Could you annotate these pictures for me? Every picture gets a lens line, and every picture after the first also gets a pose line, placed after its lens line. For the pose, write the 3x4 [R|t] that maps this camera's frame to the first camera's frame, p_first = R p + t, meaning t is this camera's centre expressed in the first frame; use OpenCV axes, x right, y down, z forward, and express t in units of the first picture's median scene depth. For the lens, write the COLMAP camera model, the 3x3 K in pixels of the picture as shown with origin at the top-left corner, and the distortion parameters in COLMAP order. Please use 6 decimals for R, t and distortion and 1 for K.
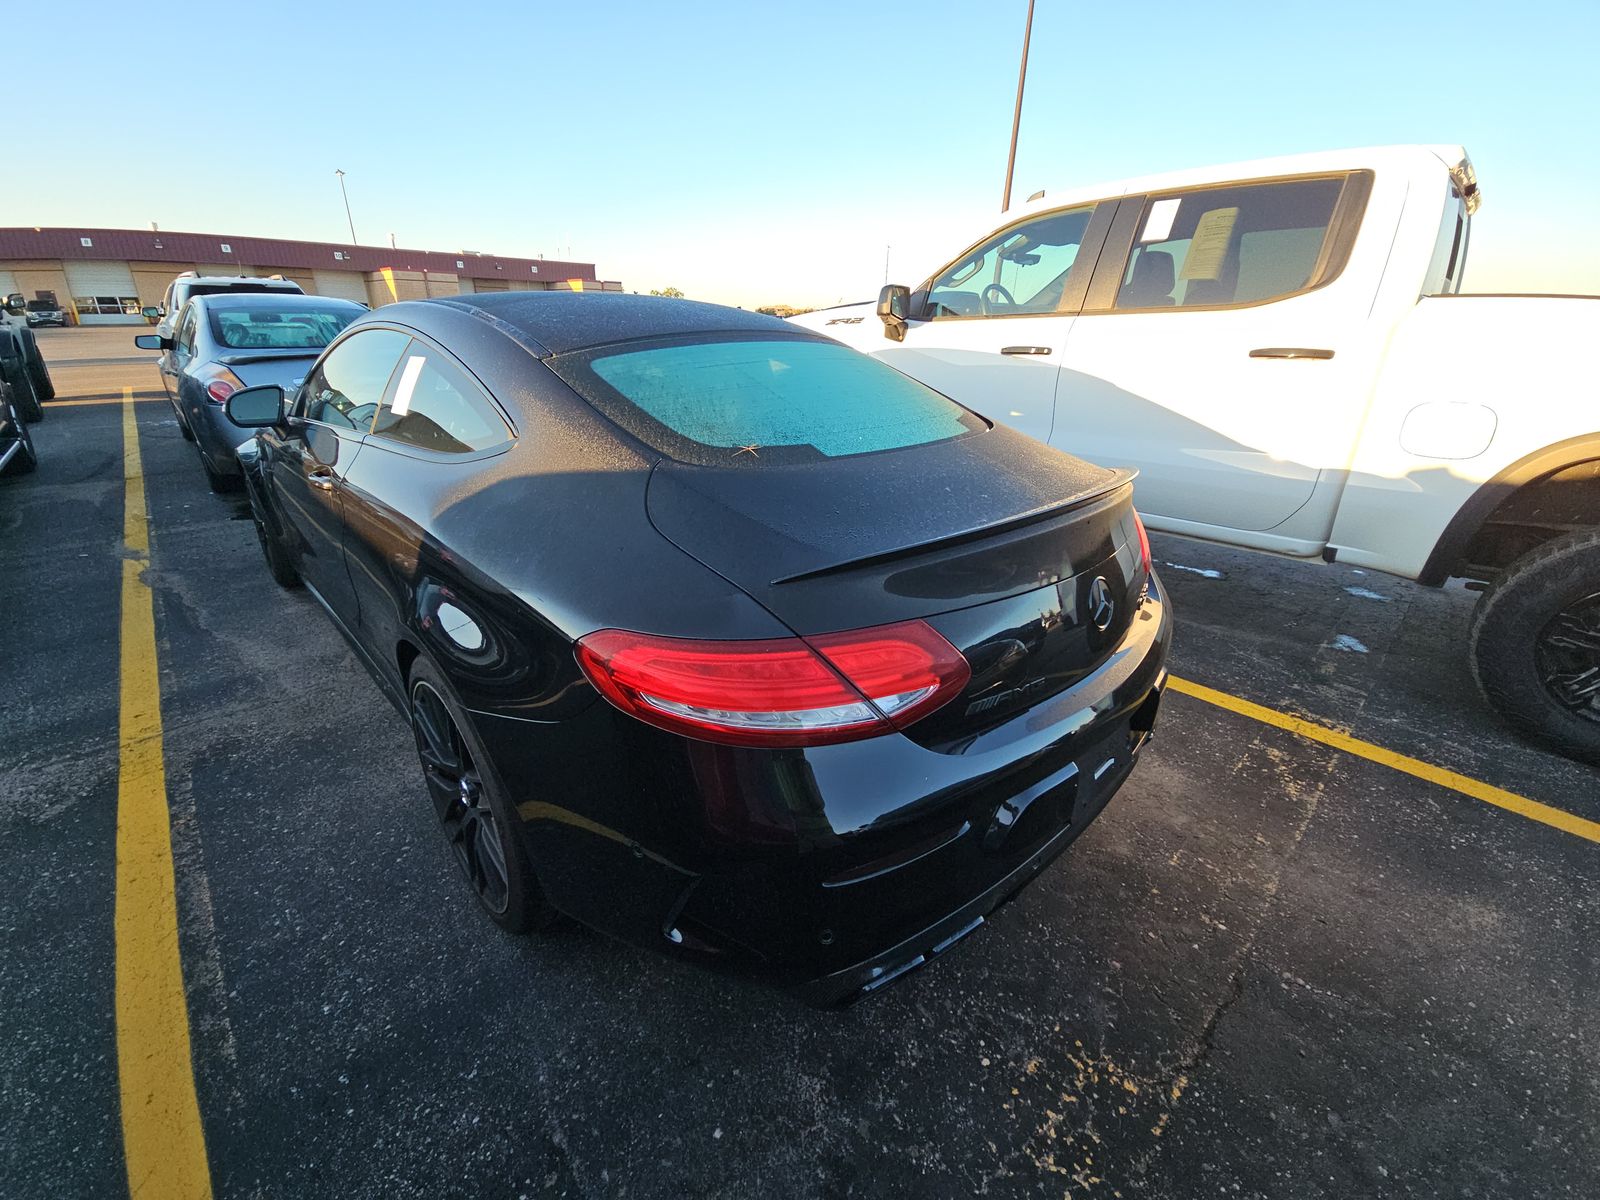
lens RADIAL K [[644.3, 0, 800.0], [0, 644.3, 600.0], [0, 0, 1]] dist [0.016191, -0.010820]
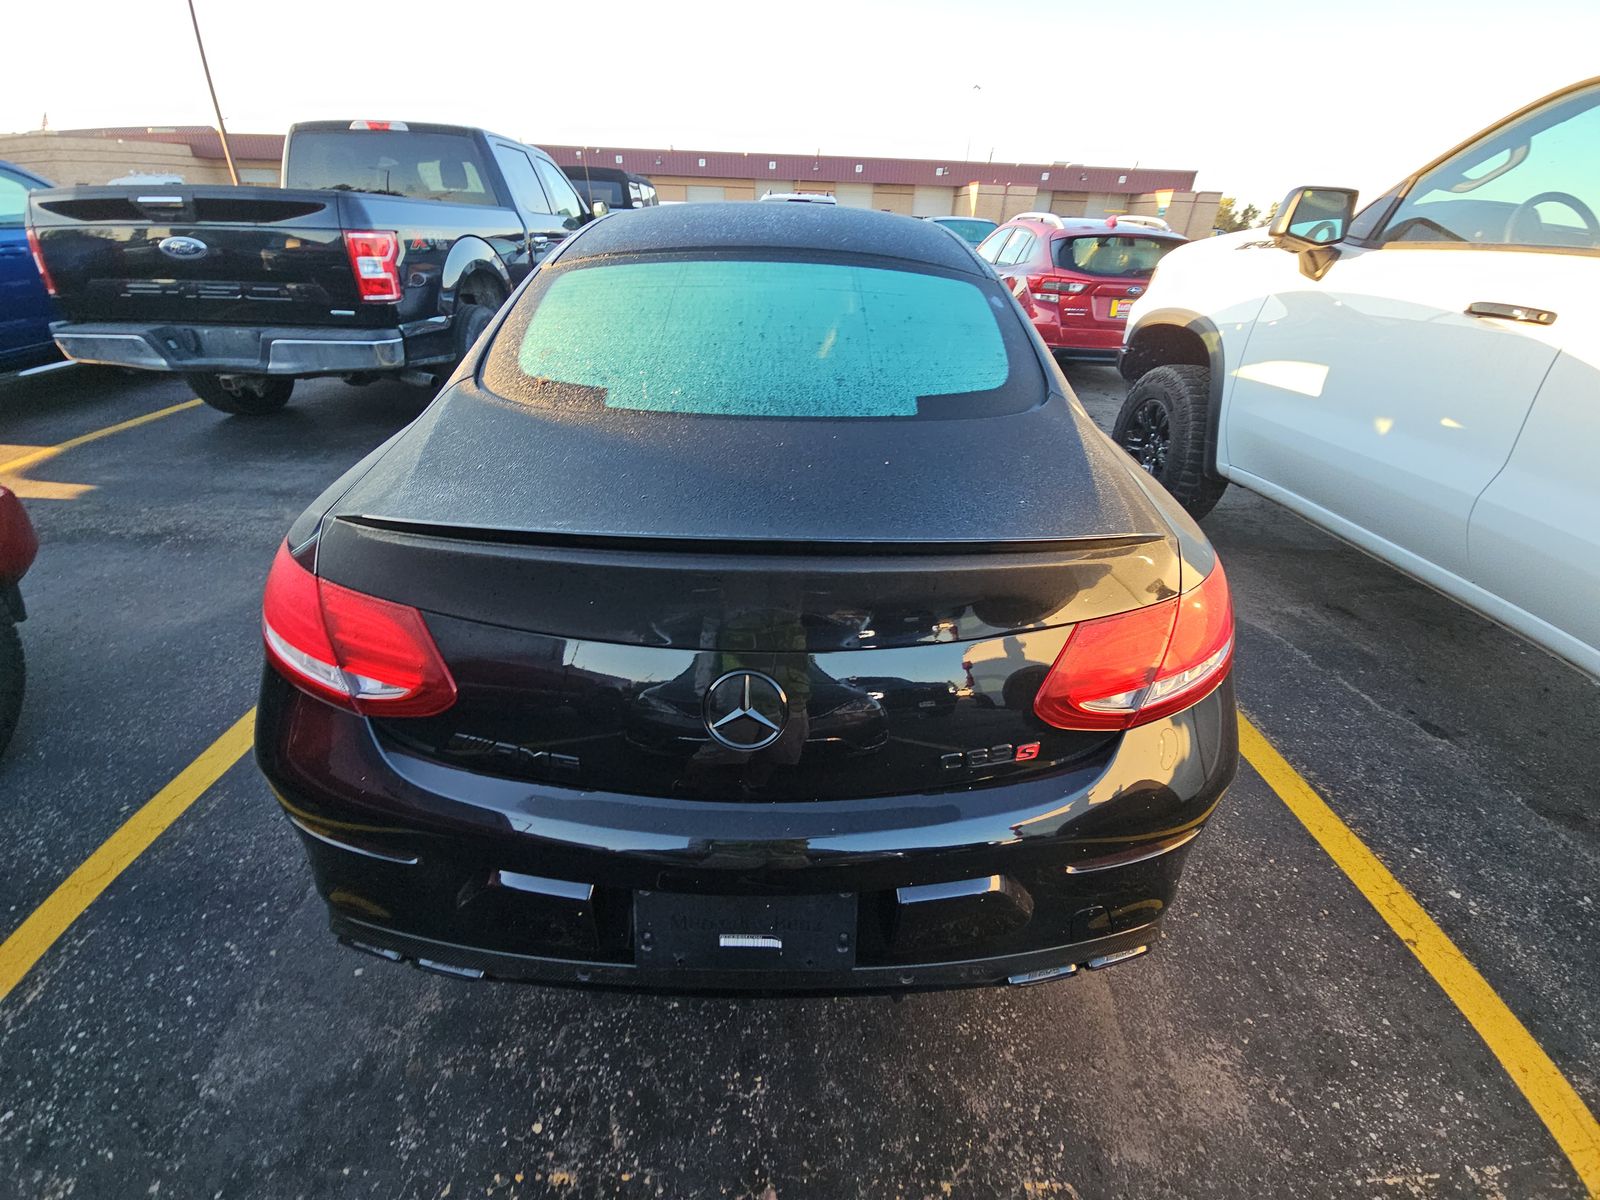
lens RADIAL K [[644.3, 0, 800.0], [0, 644.3, 600.0], [0, 0, 1]] dist [0.016191, -0.010820]
pose [[0.725442, 0.356224, -0.588929, 0.318365], [-0.294101, 0.934034, 0.202694, -0.092146], [0.622285, 0.026162, 0.782354, 0.205219]]
